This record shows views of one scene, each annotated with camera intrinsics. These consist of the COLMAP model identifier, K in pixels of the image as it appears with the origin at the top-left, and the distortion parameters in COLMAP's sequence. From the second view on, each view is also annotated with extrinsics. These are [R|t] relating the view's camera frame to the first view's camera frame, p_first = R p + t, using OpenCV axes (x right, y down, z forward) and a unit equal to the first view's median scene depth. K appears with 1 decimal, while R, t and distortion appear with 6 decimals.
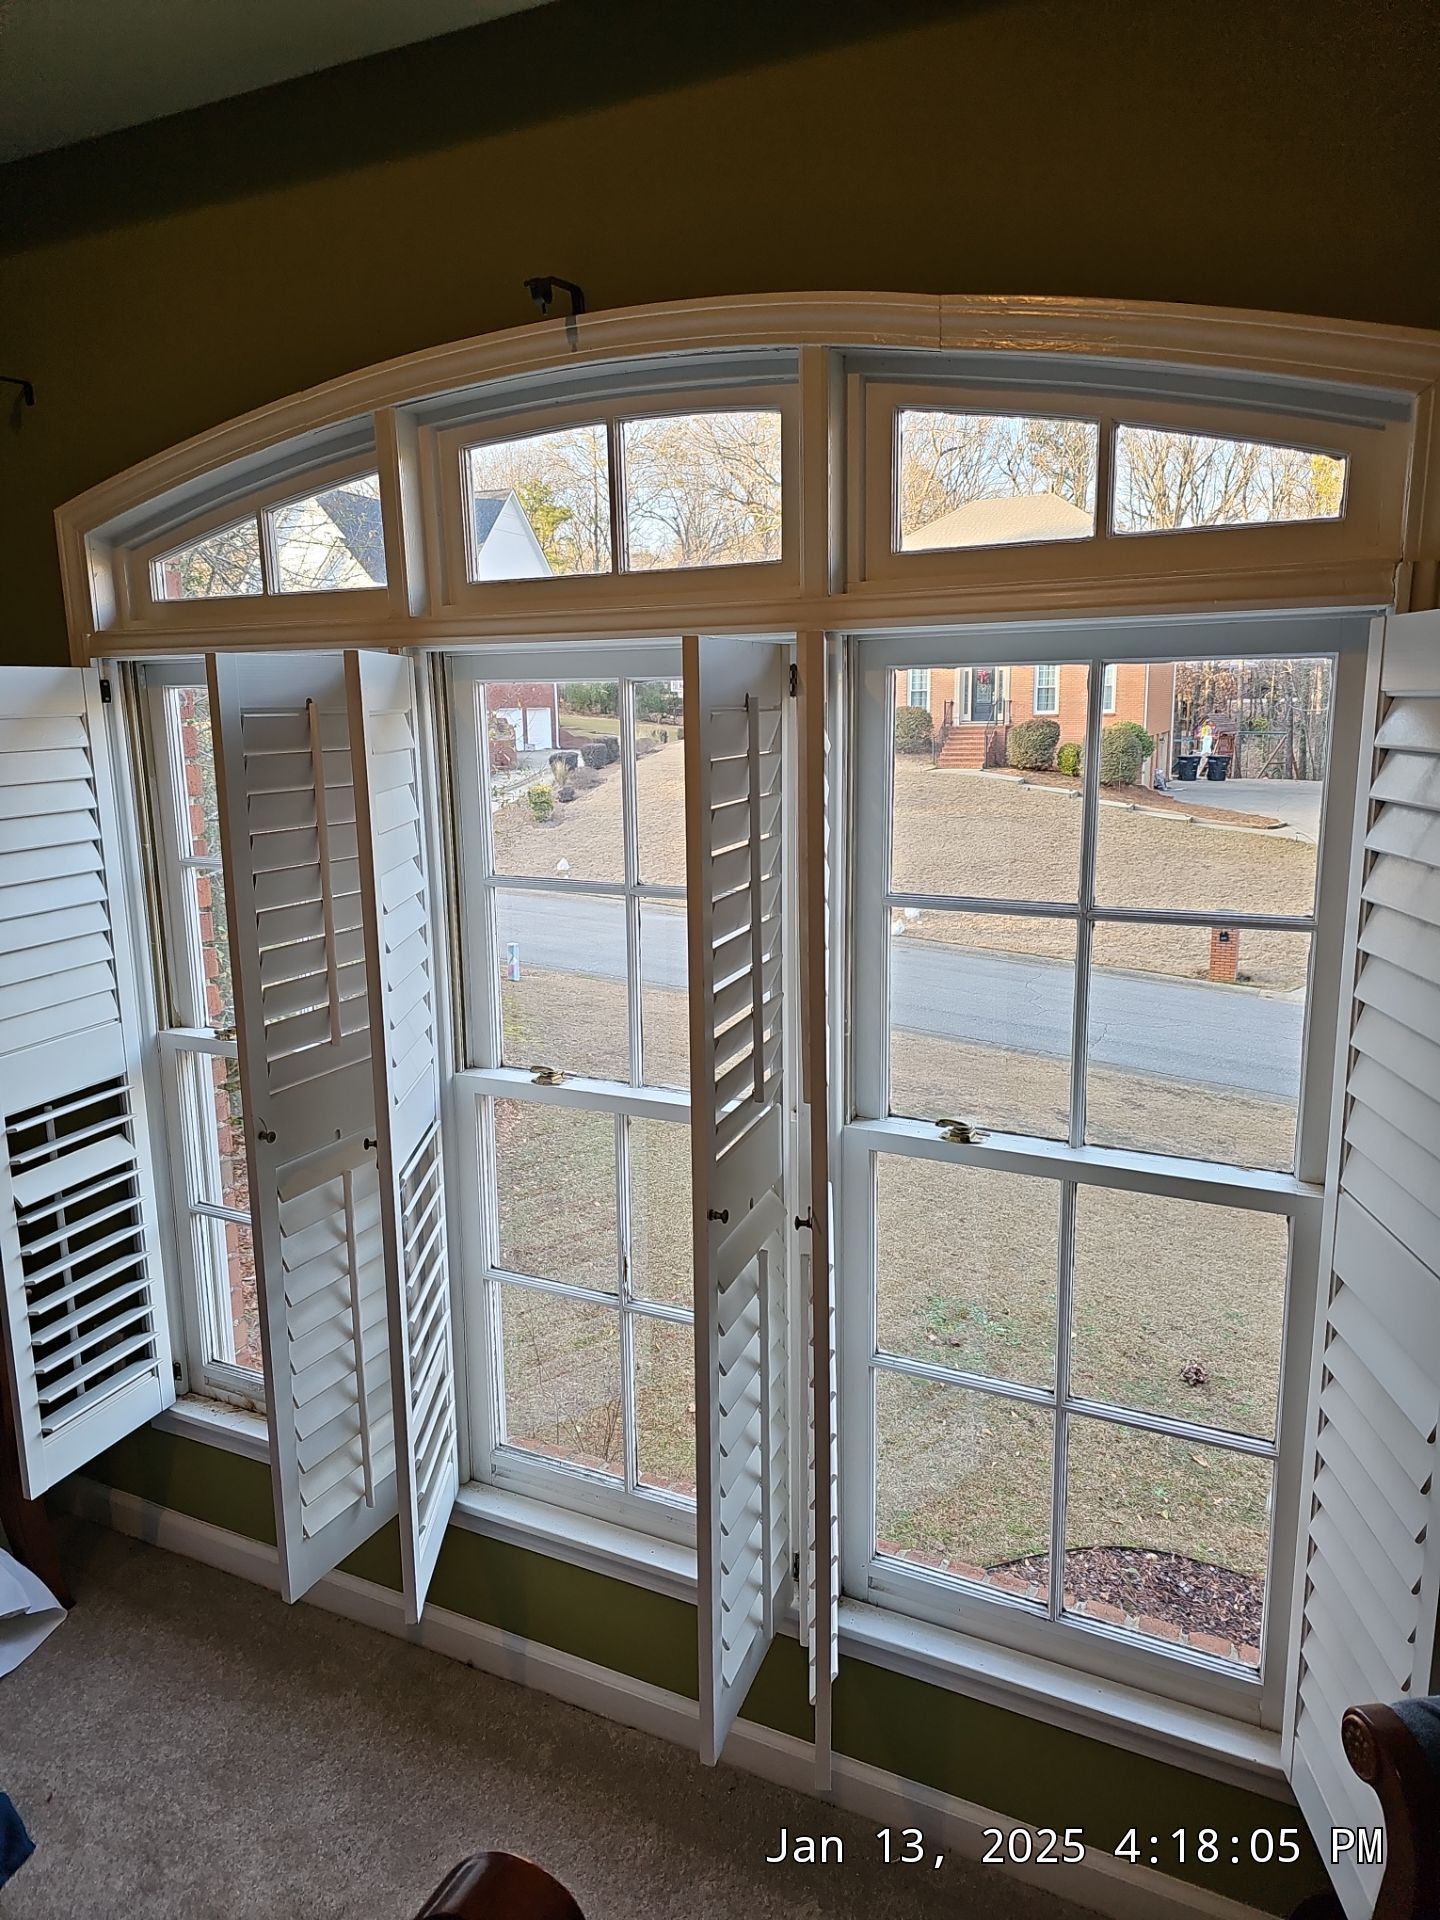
lens RADIAL K [[1246.4, 0, 728.9], [0, 1246.4, 945.3], [0, 0, 1]] dist [0.063185, -0.049032]
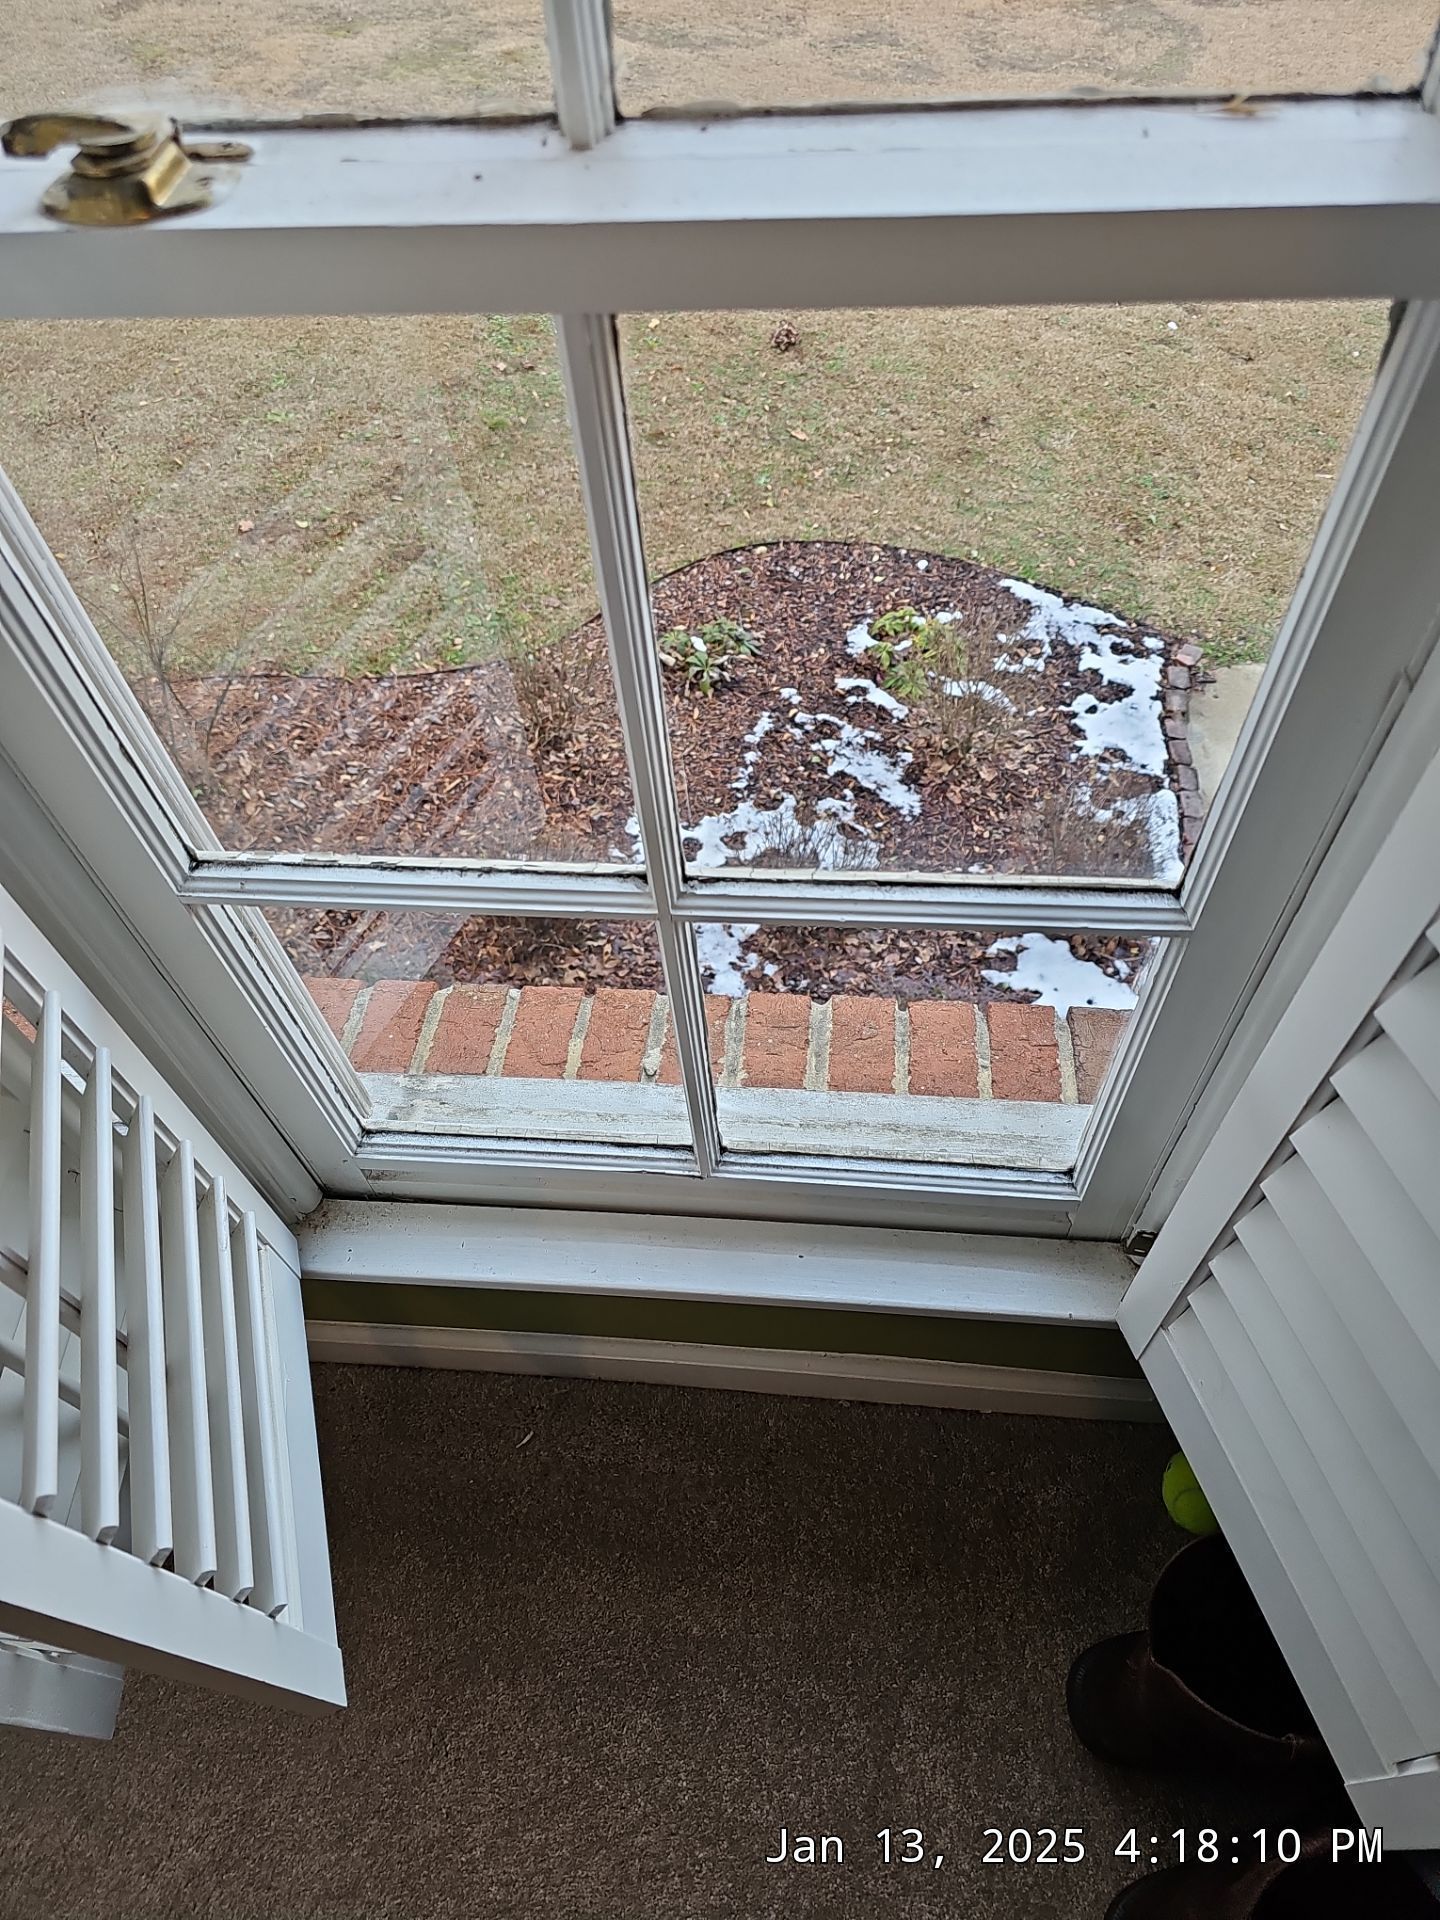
lens RADIAL K [[1262.9, 0, 706.3], [0, 1262.9, 945.9], [0, 0, 1]] dist [0.068223, -0.062879]
pose [[0.935582, -0.312950, 0.163548, 0.035281], [0.119437, 0.716331, 0.687463, 0.017560], [-0.332296, -0.623645, 0.707564, 0.121413]]
